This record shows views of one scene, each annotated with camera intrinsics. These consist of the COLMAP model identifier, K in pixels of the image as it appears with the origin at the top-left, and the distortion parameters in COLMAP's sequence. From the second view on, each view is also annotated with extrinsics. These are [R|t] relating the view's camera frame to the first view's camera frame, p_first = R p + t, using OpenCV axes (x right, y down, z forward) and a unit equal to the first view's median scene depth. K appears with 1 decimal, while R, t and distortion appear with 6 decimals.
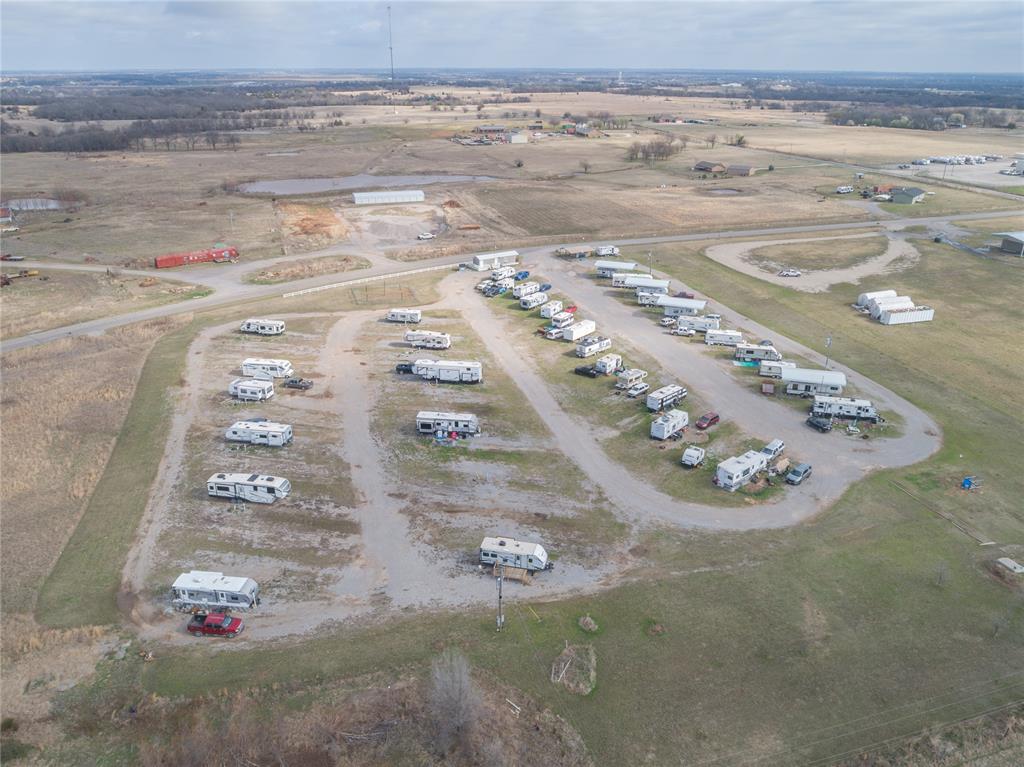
lens RADIAL K [[768.6, 0, 514.8], [0, 768.6, 387.8], [0, 0, 1]] dist [-0.023323, 0.006356]
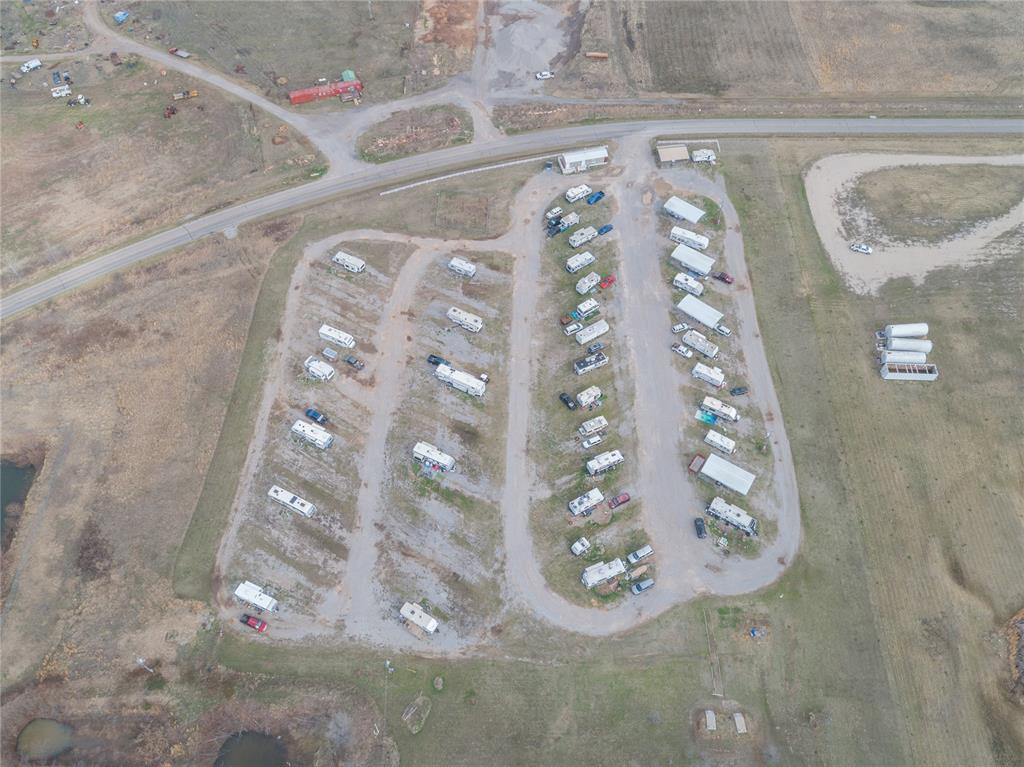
lens RADIAL K [[768.6, 0, 514.8], [0, 768.6, 387.8], [0, 0, 1]] dist [-0.023323, 0.006356]
pose [[0.949360, 0.255303, -0.183126, 0.247425], [-0.115603, 0.825805, 0.551979, -0.757379], [0.292149, -0.502857, 0.813501, -0.037189]]
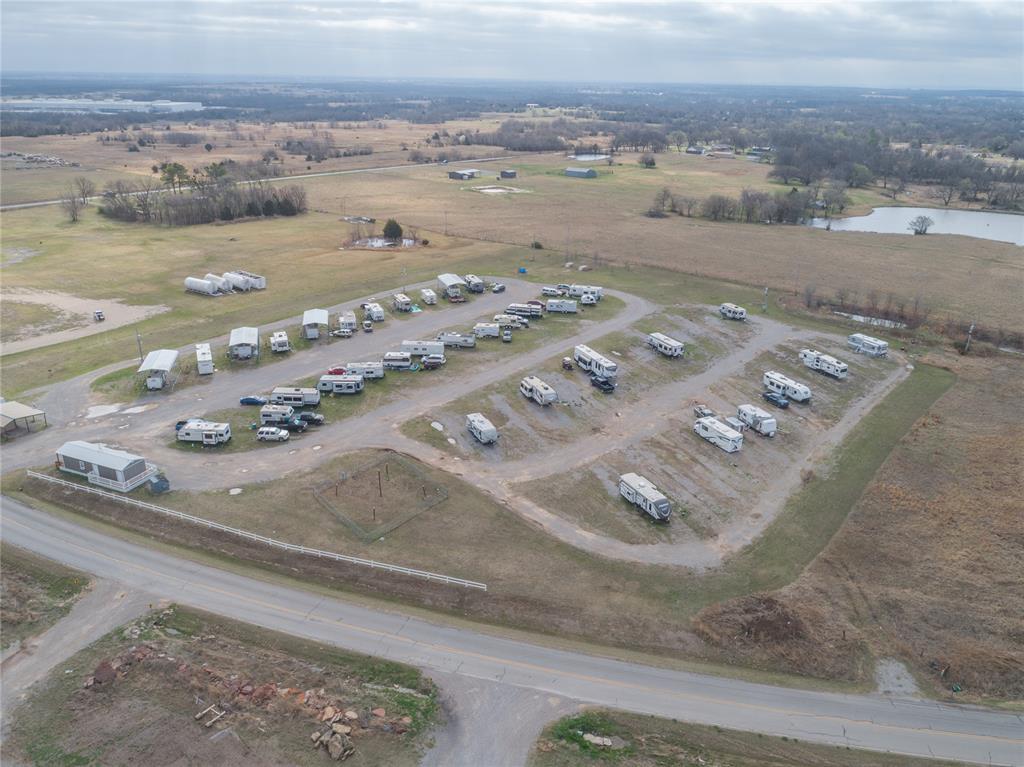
lens RADIAL K [[768.6, 0, 514.8], [0, 768.6, 387.8], [0, 0, 1]] dist [-0.023323, 0.006356]
pose [[-0.577675, -0.319573, 0.751109, -0.861023], [0.298375, 0.773826, 0.558717, -0.643293], [-0.759779, 0.546869, -0.351667, 1.517770]]
